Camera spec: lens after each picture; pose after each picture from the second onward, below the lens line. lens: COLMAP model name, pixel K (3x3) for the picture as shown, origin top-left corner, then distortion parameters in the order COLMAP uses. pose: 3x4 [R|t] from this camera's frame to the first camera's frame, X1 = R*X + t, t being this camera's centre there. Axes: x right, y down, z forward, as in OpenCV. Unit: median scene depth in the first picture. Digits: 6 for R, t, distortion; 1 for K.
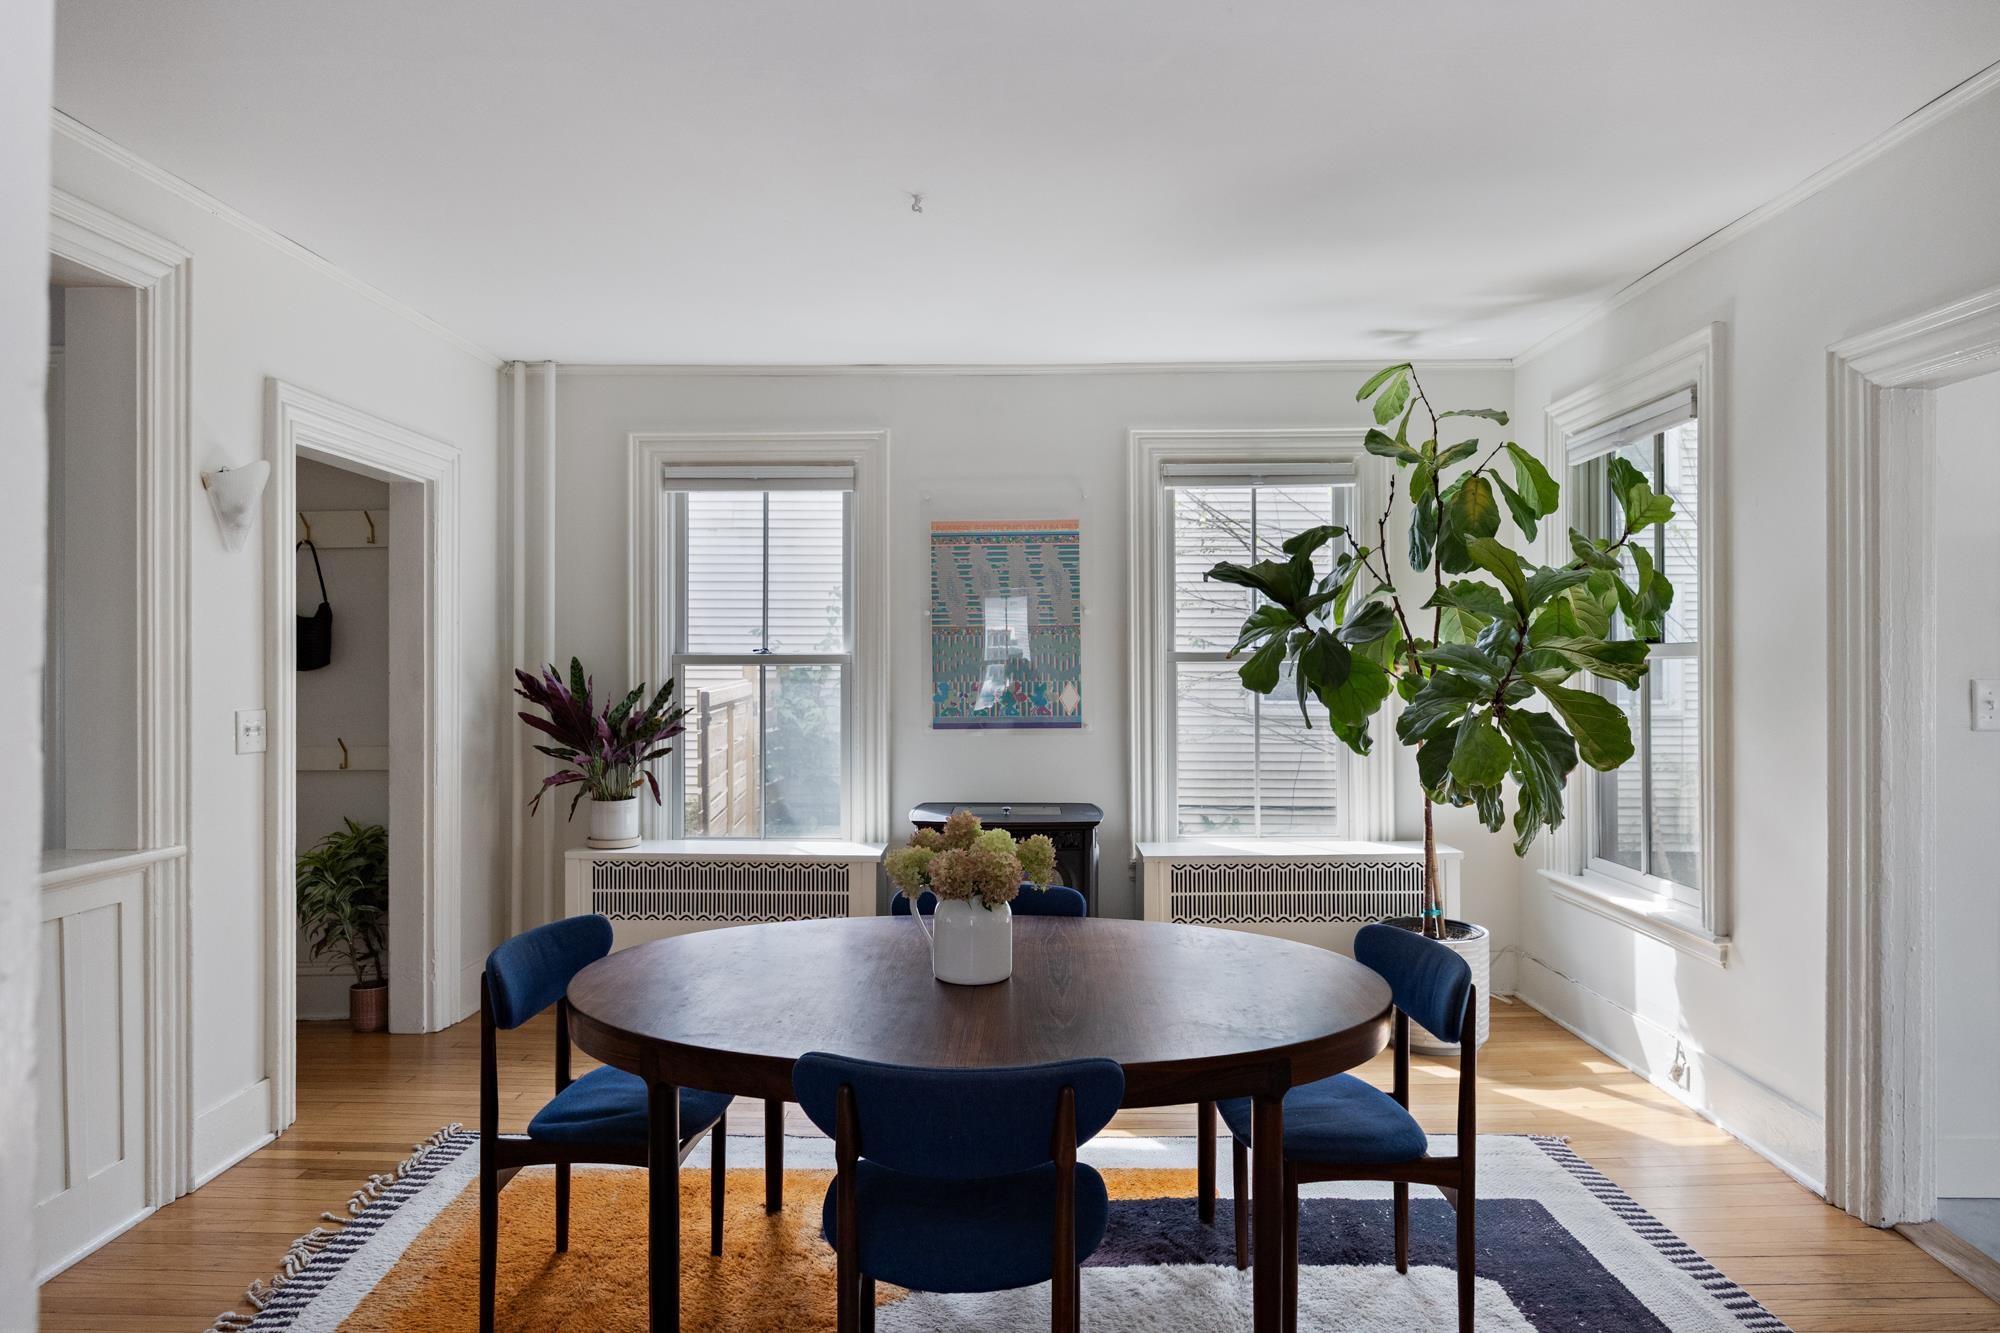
lens RADIAL K [[1157.2, 0, 1000.0], [0, 1157.2, 666.5], [0, 0, 1]] dist [0.000396, 0.000342]
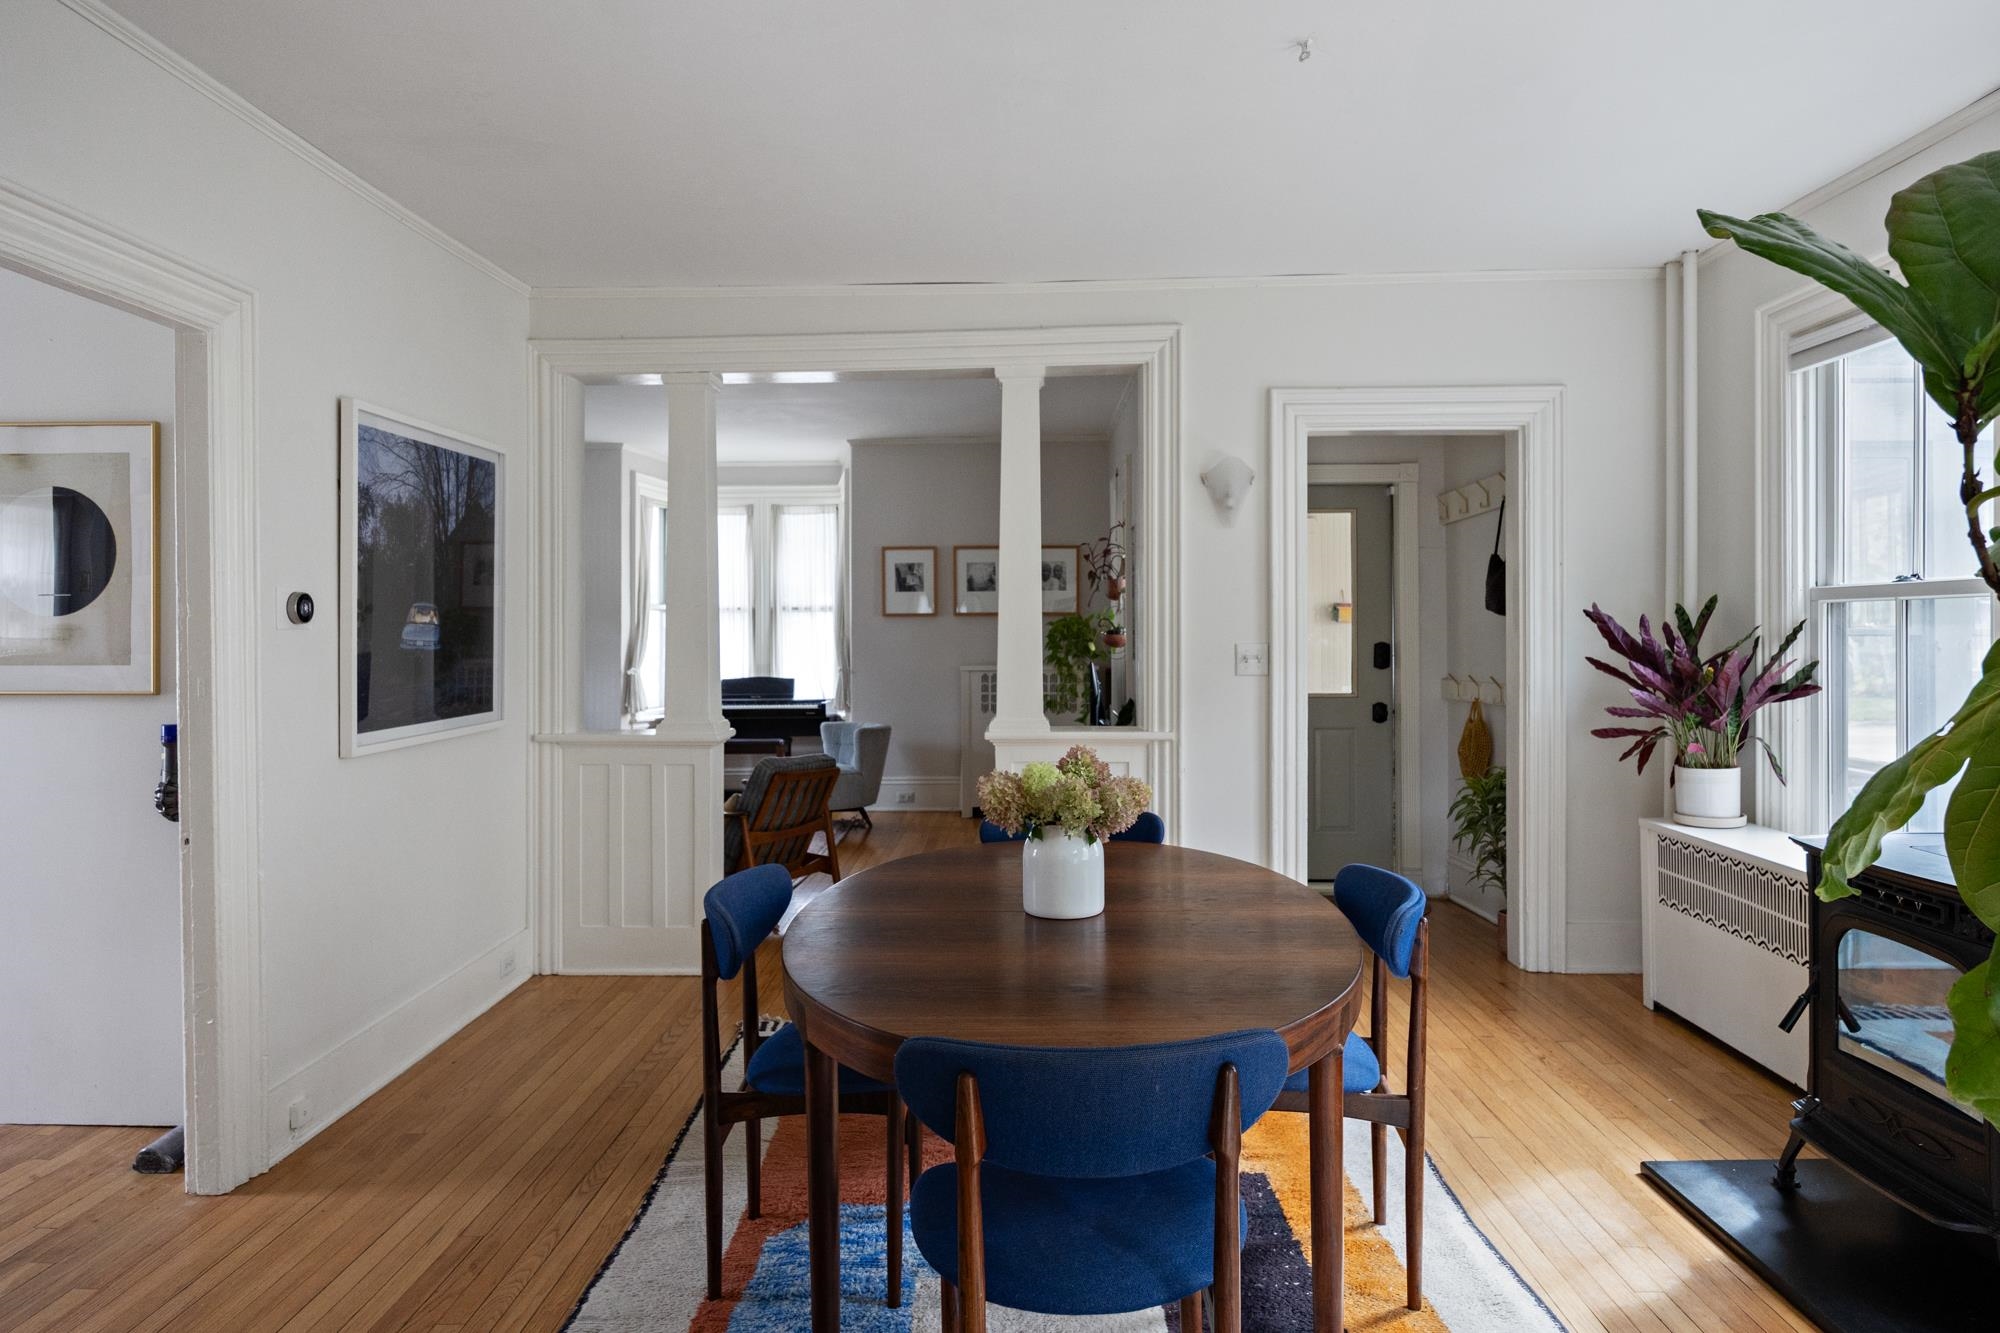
lens RADIAL K [[1236.0, 0, 998.7], [0, 1236.0, 637.6], [0, 0, 1]] dist [0.000517, 0.000054]
pose [[-0.004895, -0.000488, -0.999988, 0.588019], [0.002901, 0.999996, -0.000502, 0.023642], [0.999984, -0.002904, -0.004893, 0.542395]]
